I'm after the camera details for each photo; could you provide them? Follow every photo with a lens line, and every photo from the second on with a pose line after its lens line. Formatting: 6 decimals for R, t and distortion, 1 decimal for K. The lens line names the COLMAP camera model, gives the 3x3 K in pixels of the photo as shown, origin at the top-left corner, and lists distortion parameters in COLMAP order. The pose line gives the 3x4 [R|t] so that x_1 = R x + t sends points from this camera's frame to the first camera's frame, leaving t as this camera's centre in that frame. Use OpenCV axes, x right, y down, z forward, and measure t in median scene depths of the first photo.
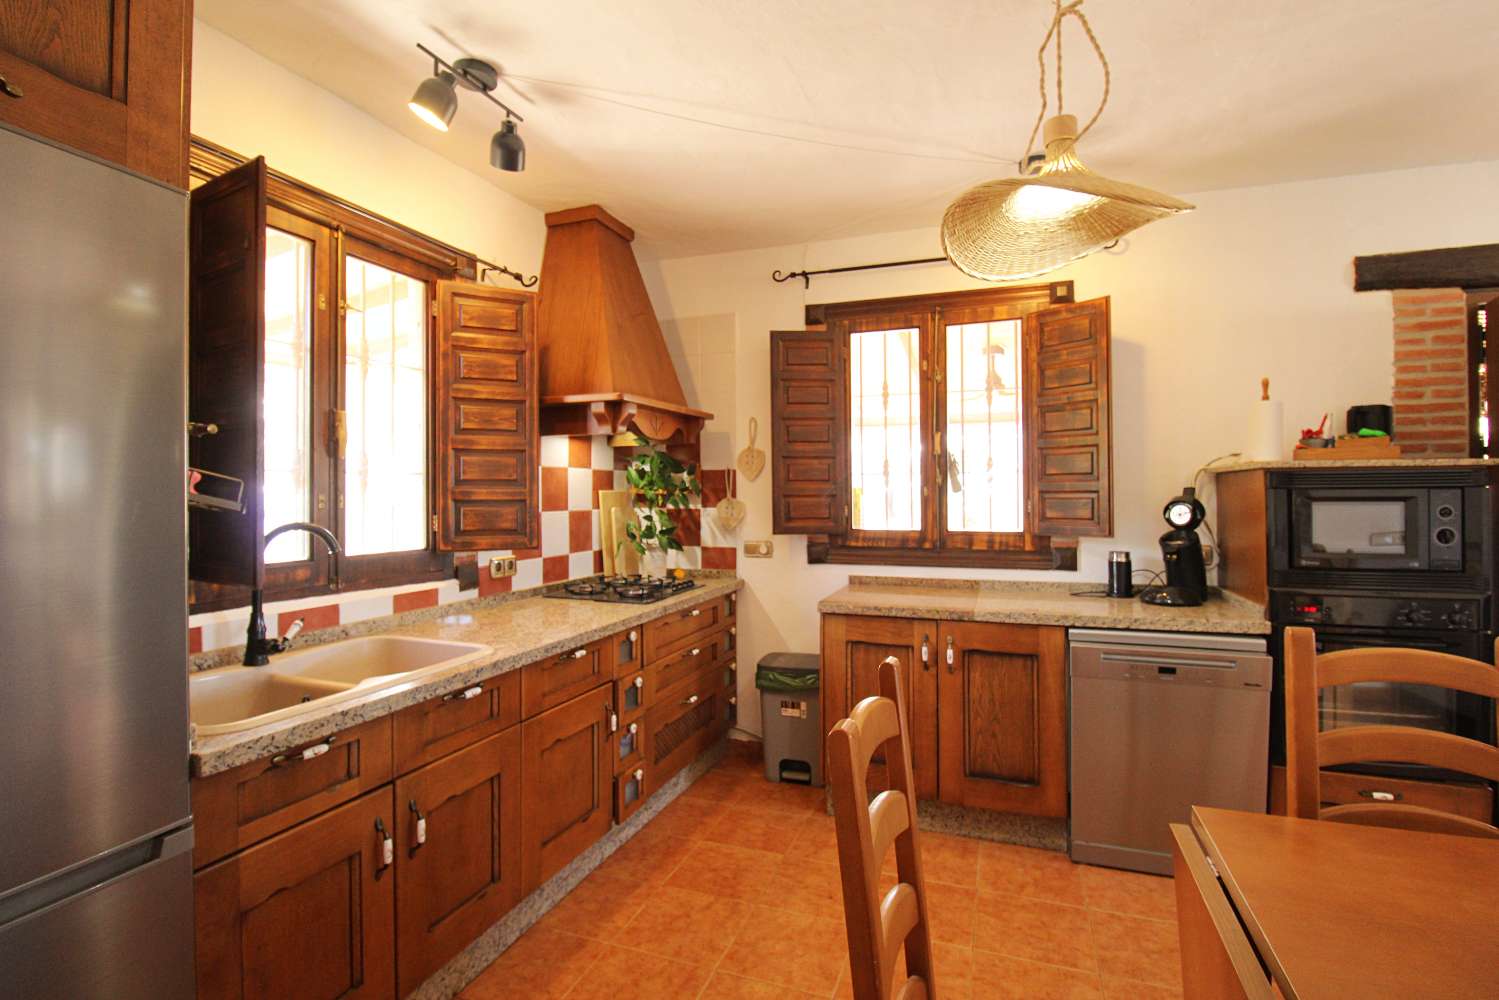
lens RADIAL K [[710.1, 0, 740.4], [0, 710.1, 494.3], [0, 0, 1]] dist [-0.001207, -0.014666]
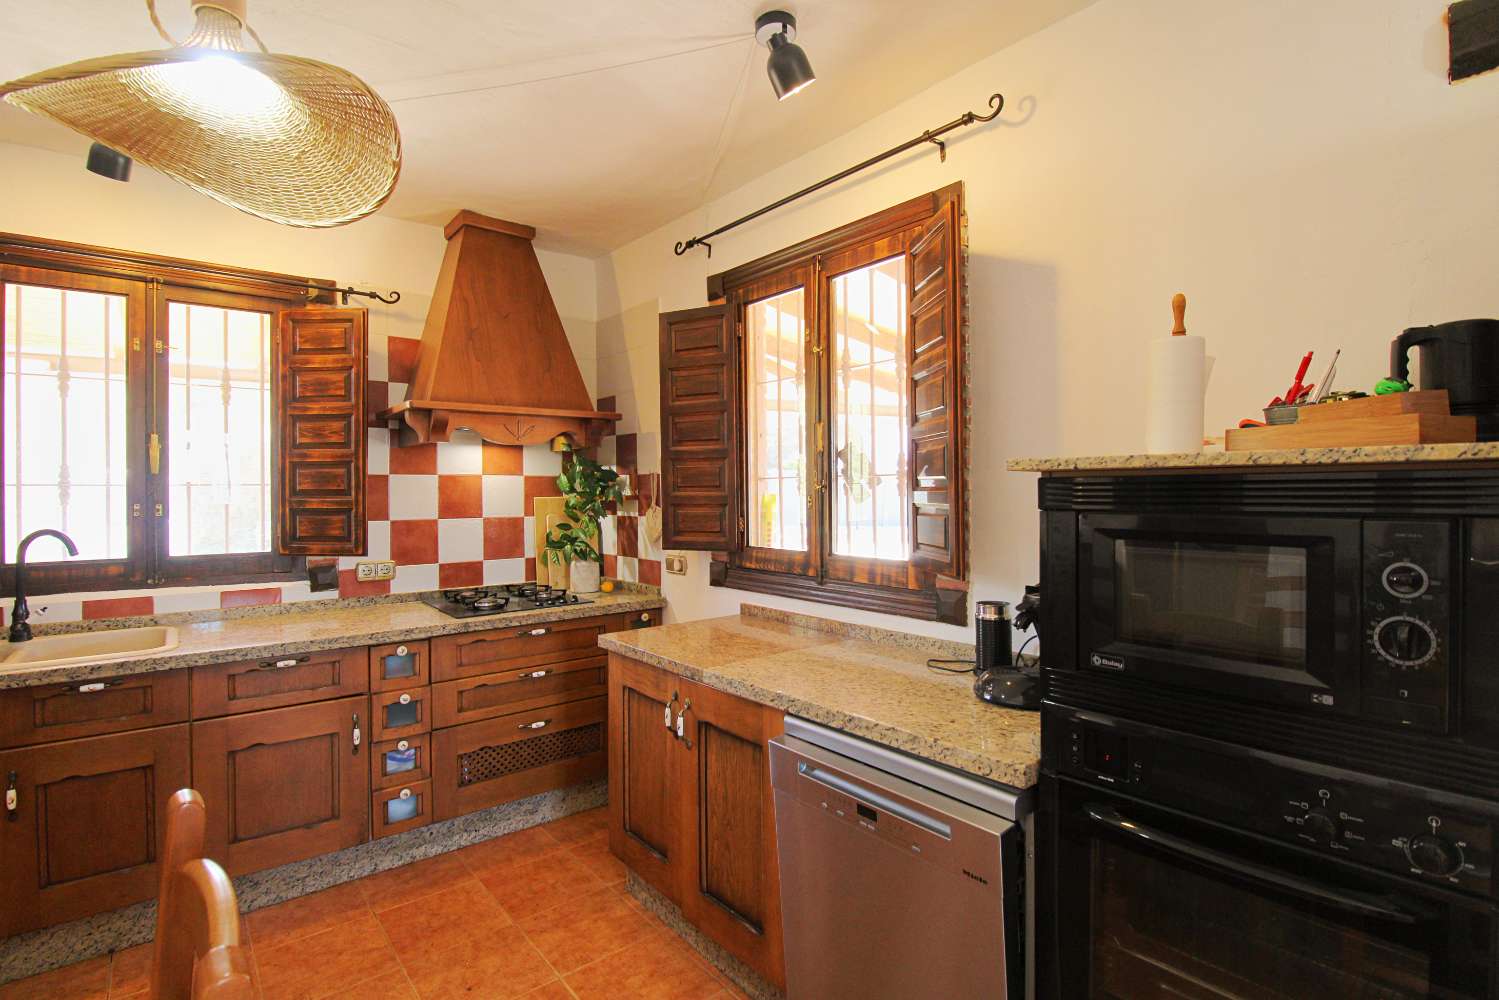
lens RADIAL K [[710.1, 0, 740.4], [0, 710.1, 494.3], [0, 0, 1]] dist [-0.001207, -0.014666]
pose [[0.866595, 0.003101, -0.499002, 0.660993], [0.000175, 0.999979, 0.006517, -0.018795], [0.499012, -0.005735, 0.866576, 0.352653]]
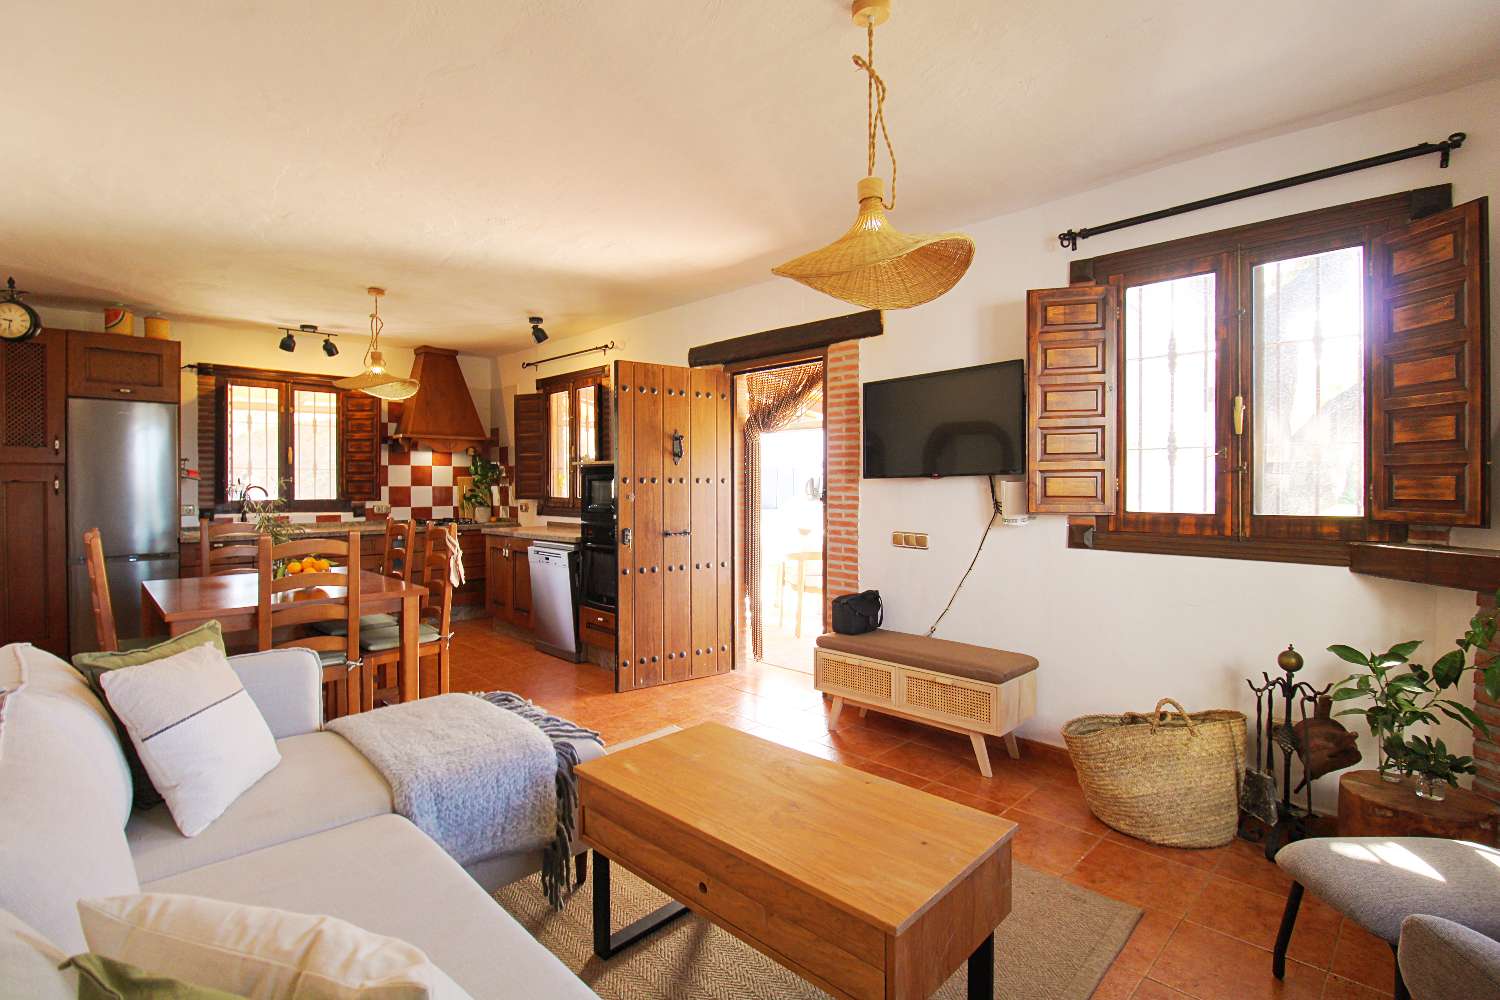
lens RADIAL K [[694.1, 0, 746.9], [0, 694.1, 492.8], [0, 0, 1]] dist [-0.000600, -0.012151]
pose [[0.910953, 0.009529, -0.412401, 1.675327], [-0.005182, 0.999919, 0.011658, 0.015852], [0.412478, -0.008483, 0.910928, -0.568355]]
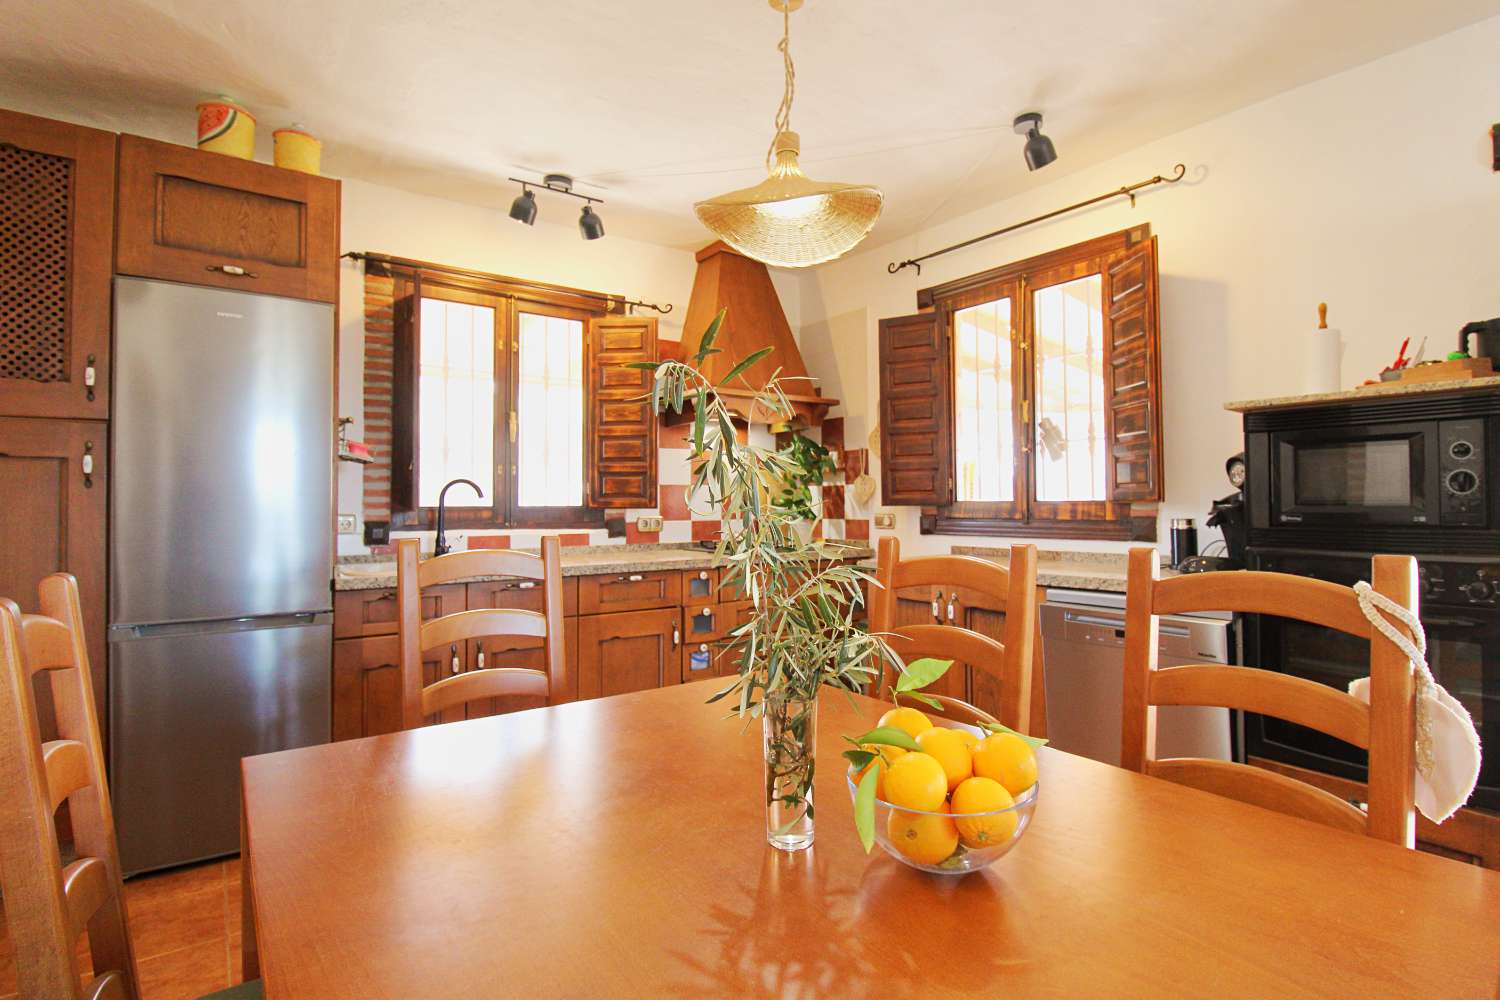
lens RADIAL K [[737.3, 0, 770.8], [0, 737.3, 492.3], [0, 0, 1]] dist [-0.000788, -0.014454]
pose [[0.847173, -0.007797, -0.531259, 0.593884], [-0.000336, 0.999884, -0.015211, 0.063206], [0.531316, 0.013065, 0.847073, -0.057151]]
